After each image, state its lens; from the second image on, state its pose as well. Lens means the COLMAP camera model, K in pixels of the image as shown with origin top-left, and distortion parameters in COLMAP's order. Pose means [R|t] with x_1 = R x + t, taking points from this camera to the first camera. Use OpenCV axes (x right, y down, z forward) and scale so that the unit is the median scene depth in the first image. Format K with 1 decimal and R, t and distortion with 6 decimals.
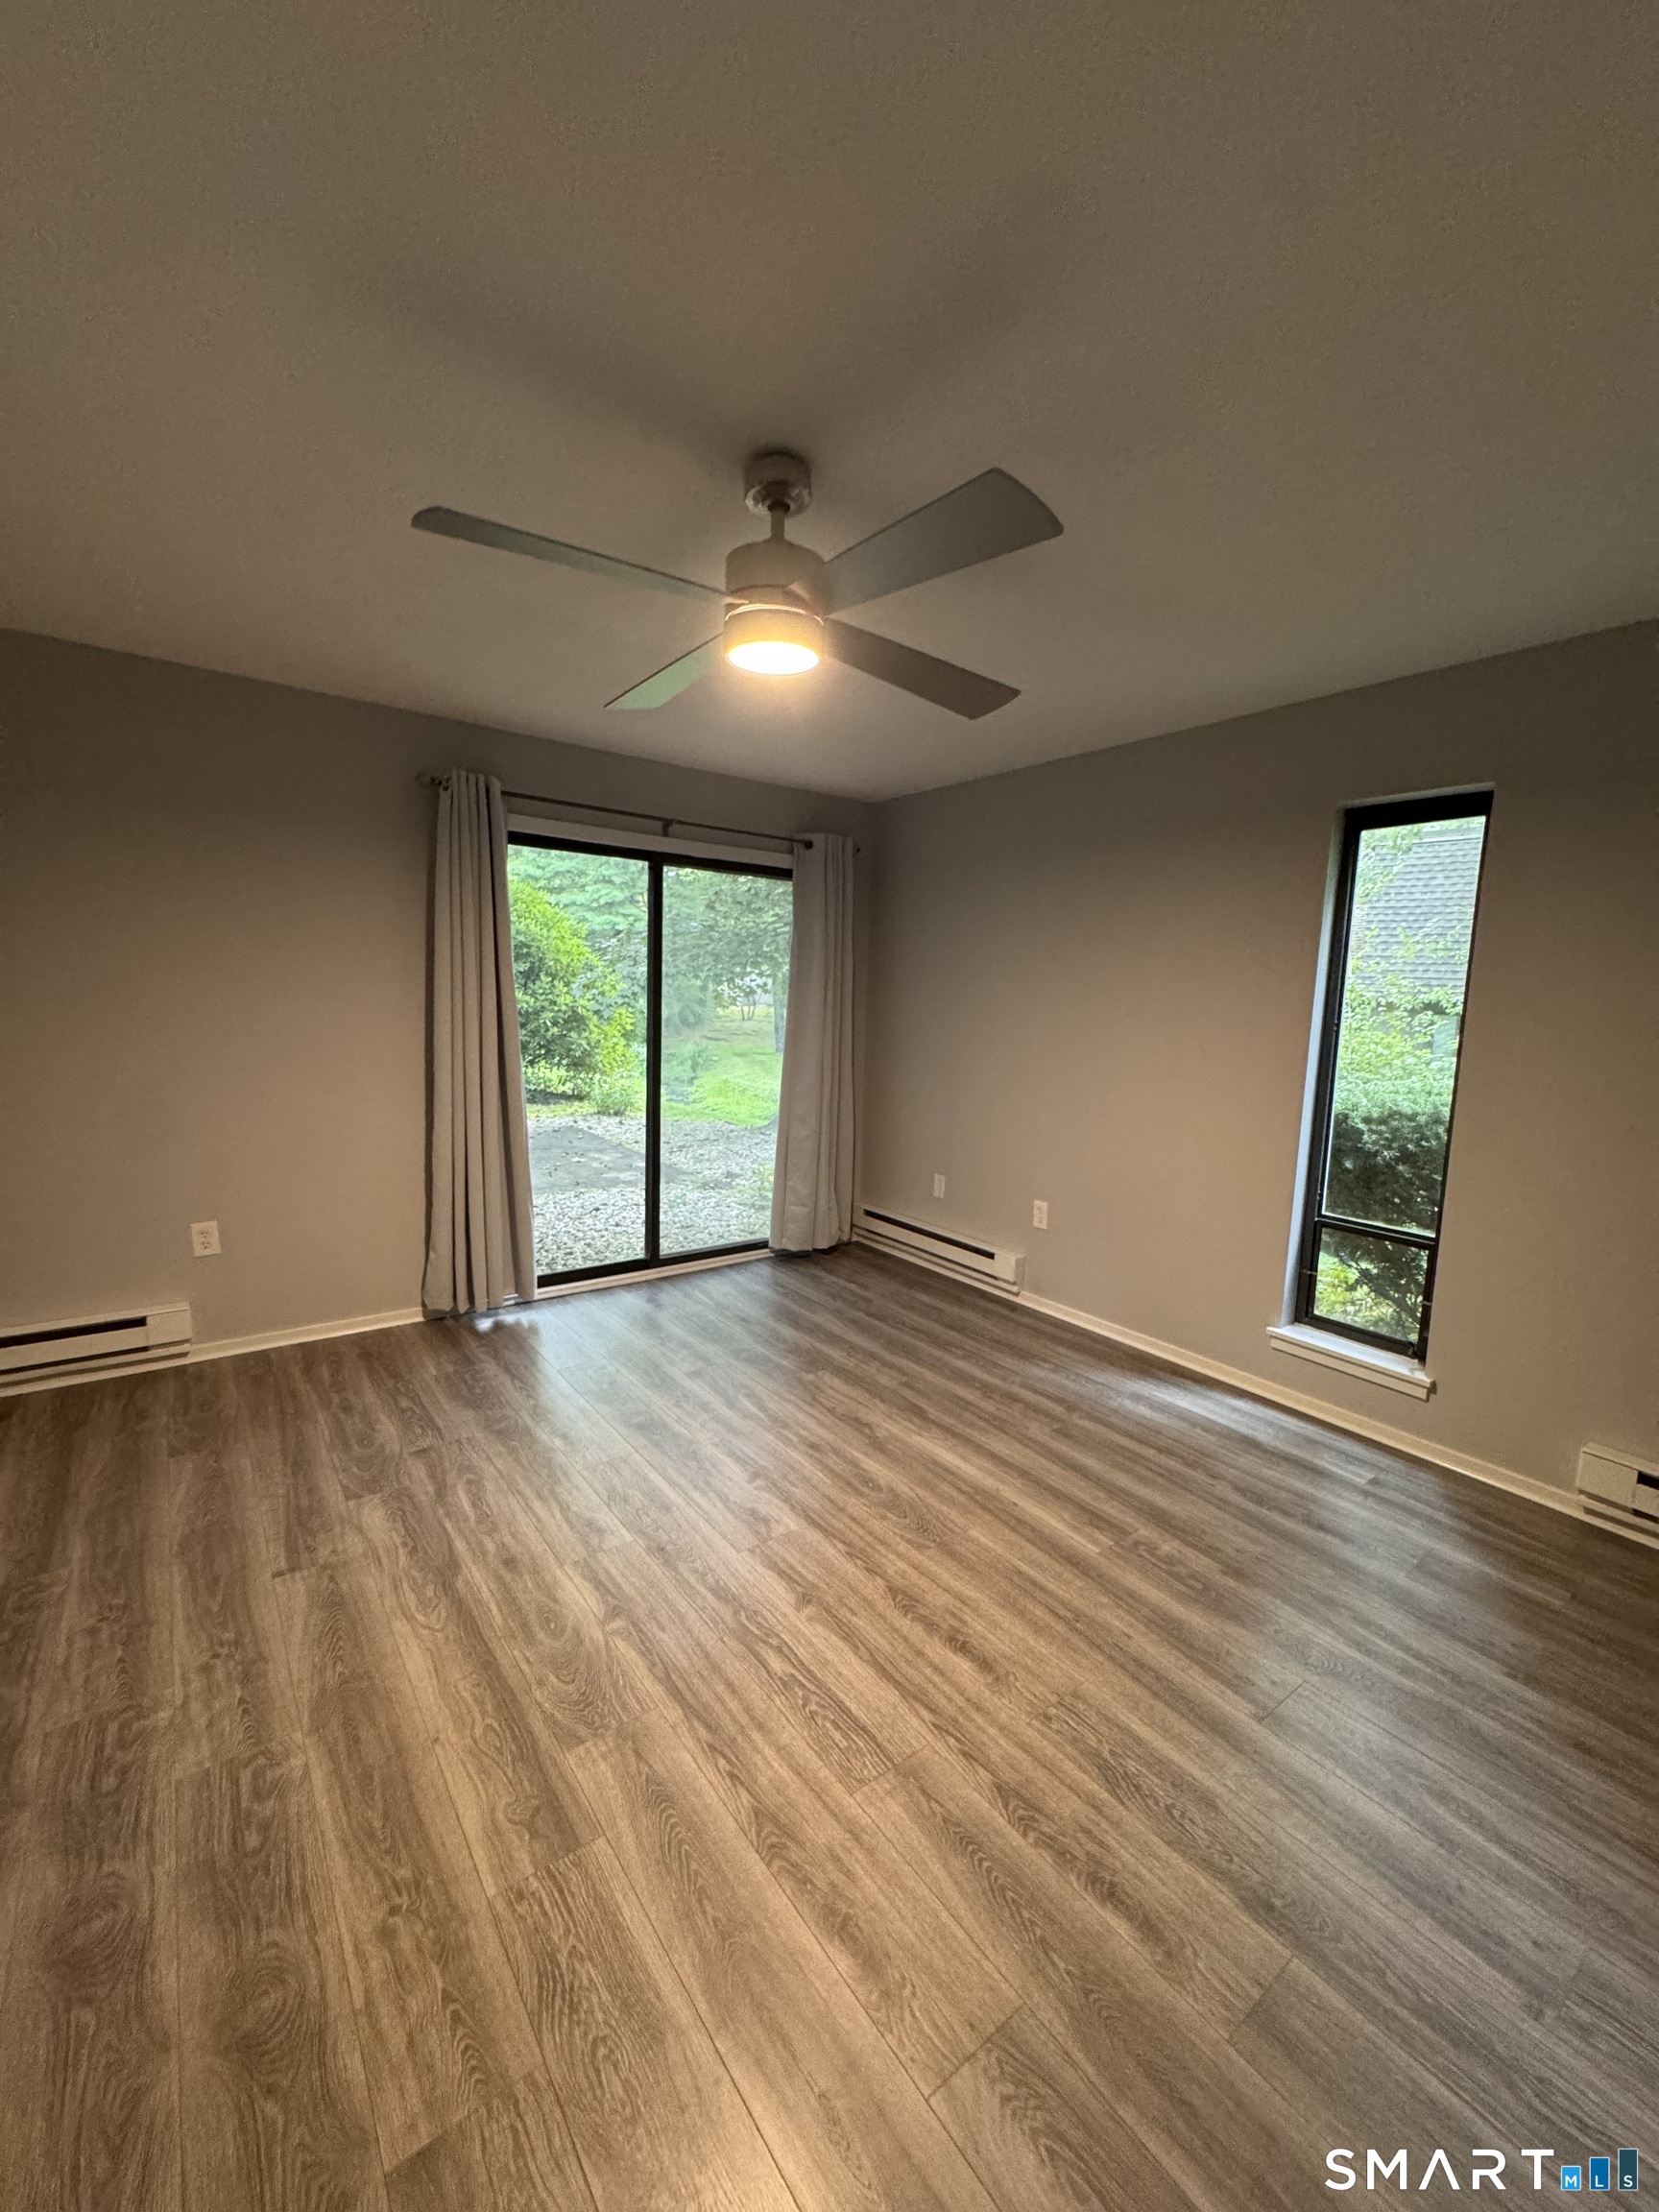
lens RADIAL K [[880.5, 0, 826.8], [0, 880.5, 1103.0], [0, 0, 1]] dist [-0.005687, 0.000833]
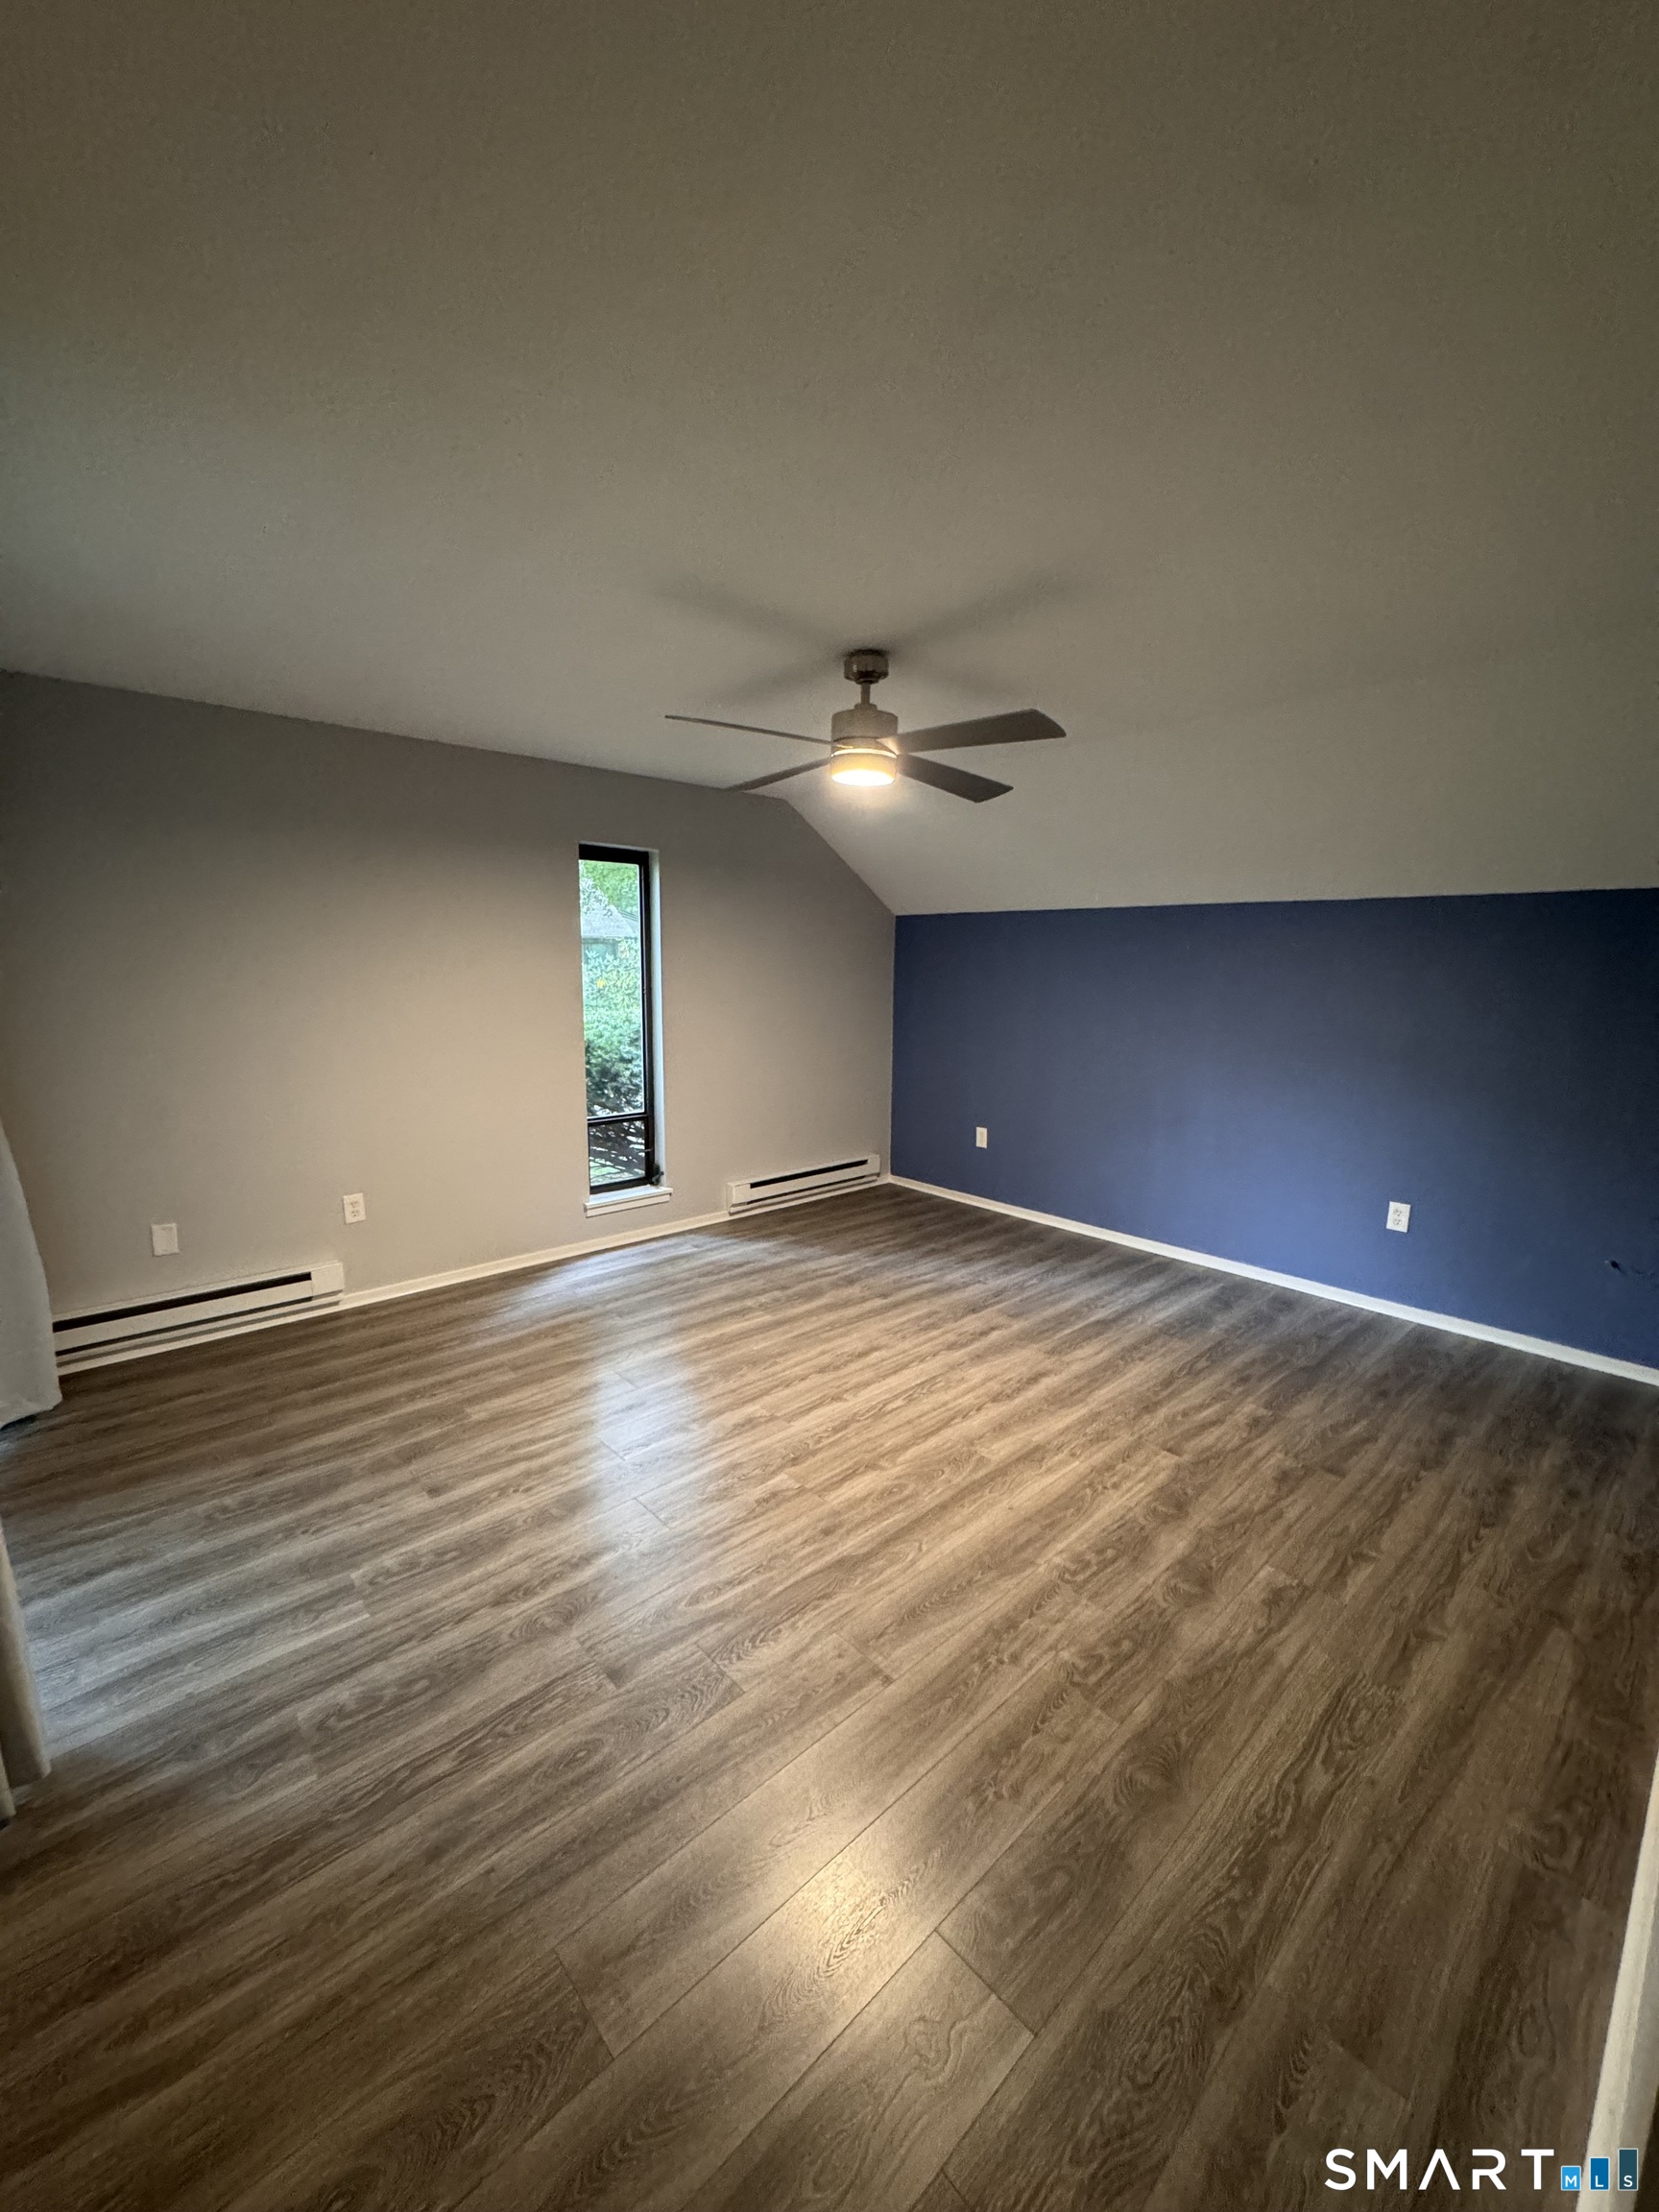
lens RADIAL K [[880.5, 0, 826.9], [0, 880.5, 1106.9], [0, 0, 1]] dist [-0.005687, 0.000833]
pose [[-0.091494, -0.198695, 0.975781, -1.502956], [0.109702, 0.971916, 0.208194, -0.259976], [-0.989745, 0.126094, -0.067127, 1.129790]]
